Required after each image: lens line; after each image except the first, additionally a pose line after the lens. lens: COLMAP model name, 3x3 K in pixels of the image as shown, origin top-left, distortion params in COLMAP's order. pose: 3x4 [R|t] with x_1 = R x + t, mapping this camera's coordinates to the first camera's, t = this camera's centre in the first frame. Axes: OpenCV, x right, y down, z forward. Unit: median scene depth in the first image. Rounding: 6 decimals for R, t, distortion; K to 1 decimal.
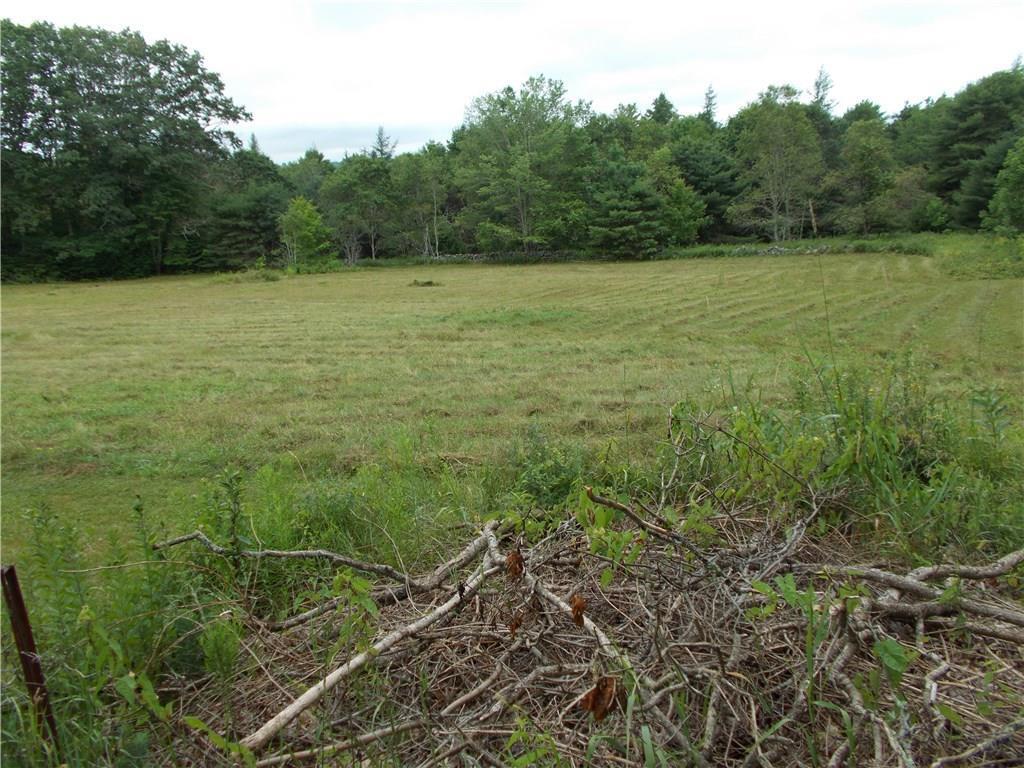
lens RADIAL K [[783.1, 0, 510.2], [0, 783.1, 387.7], [0, 0, 1]] dist [0.001926, -0.002584]
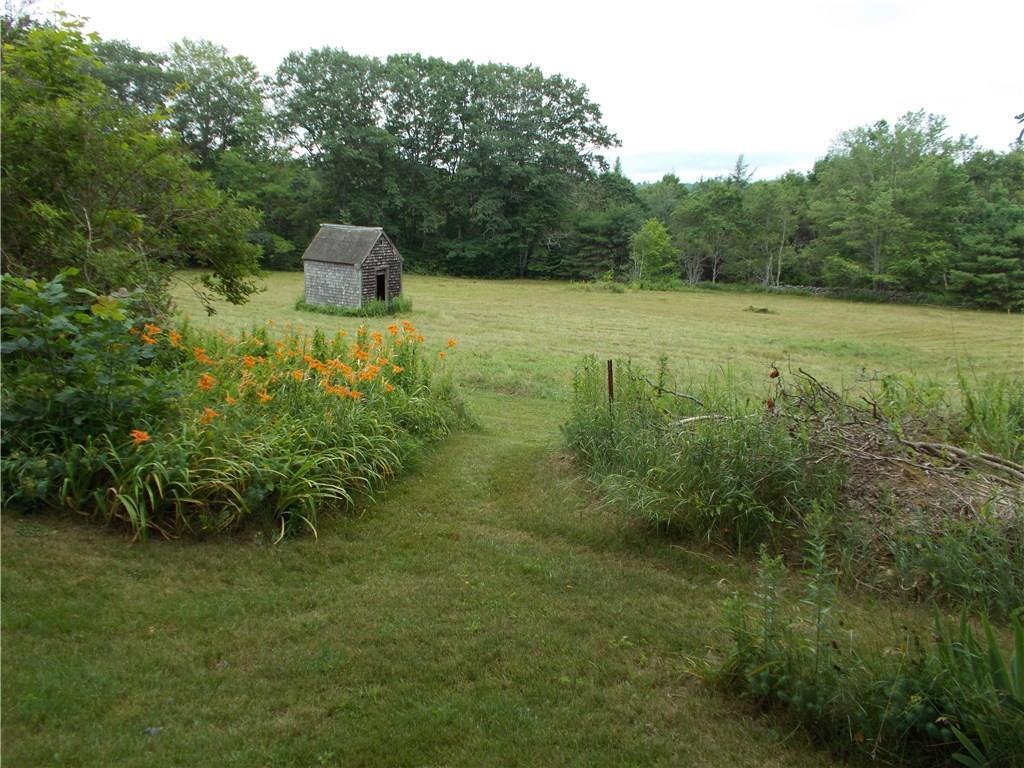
lens RADIAL K [[783.1, 0, 510.2], [0, 783.1, 387.7], [0, 0, 1]] dist [0.001926, -0.002584]
pose [[0.908673, 0.148764, -0.390105, 0.006980], [-0.158591, 0.987319, 0.007103, 0.009150], [0.386215, 0.055413, 0.920743, -0.053202]]
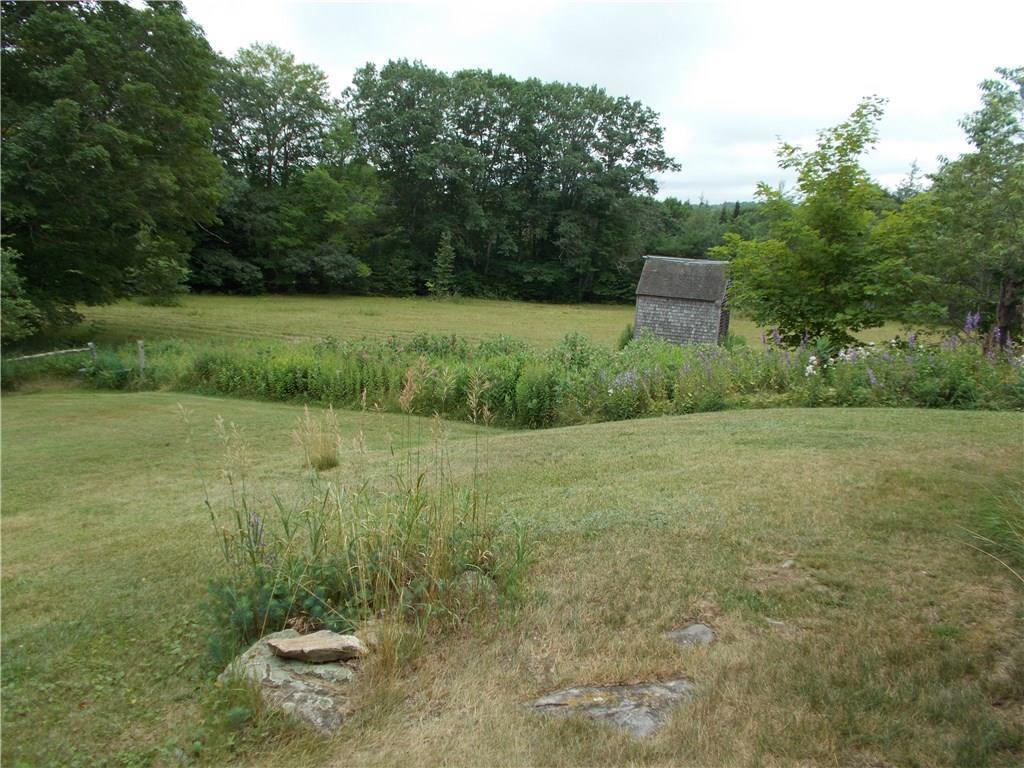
lens RADIAL K [[783.1, 0, 510.2], [0, 783.1, 387.7], [0, 0, 1]] dist [0.001926, -0.002584]
pose [[0.959699, 0.123427, -0.252474, -0.268853], [-0.136602, 0.989998, -0.035268, 0.032383], [0.245595, 0.068335, 0.966961, -0.103569]]
